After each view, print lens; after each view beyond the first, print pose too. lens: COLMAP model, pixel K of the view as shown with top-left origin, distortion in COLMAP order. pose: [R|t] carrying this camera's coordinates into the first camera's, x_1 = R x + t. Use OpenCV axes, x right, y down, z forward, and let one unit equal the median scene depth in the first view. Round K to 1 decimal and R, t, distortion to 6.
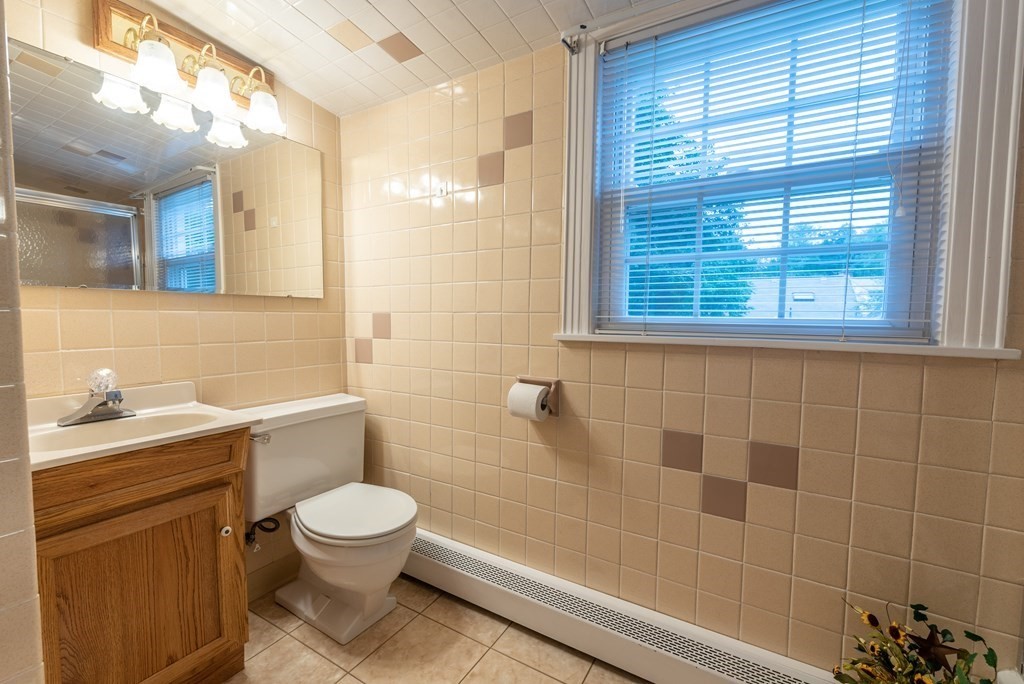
lens RADIAL K [[437.2, 0, 512.3], [0, 437.2, 344.0], [0, 0, 1]] dist [-0.001191, 0.000094]
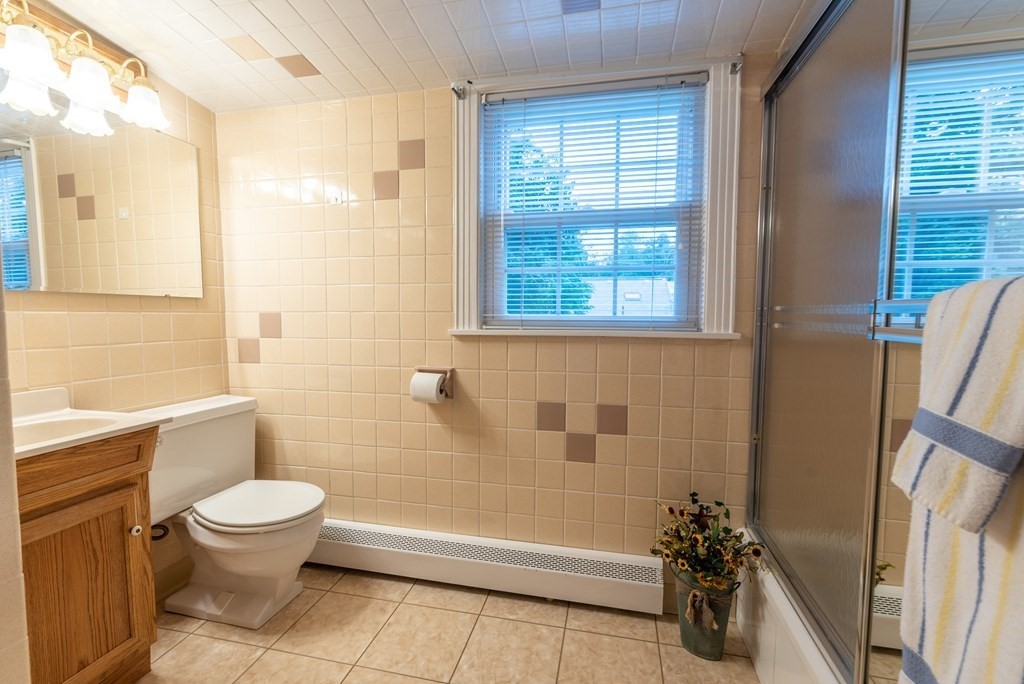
lens RADIAL K [[437.2, 0, 512.3], [0, 437.2, 344.0], [0, 0, 1]] dist [-0.001191, 0.000094]
pose [[0.949357, -0.026400, 0.313089, -0.119530], [0.025268, 0.999651, 0.007676, 0.011530], [-0.313183, 0.000624, 0.949693, -0.198284]]
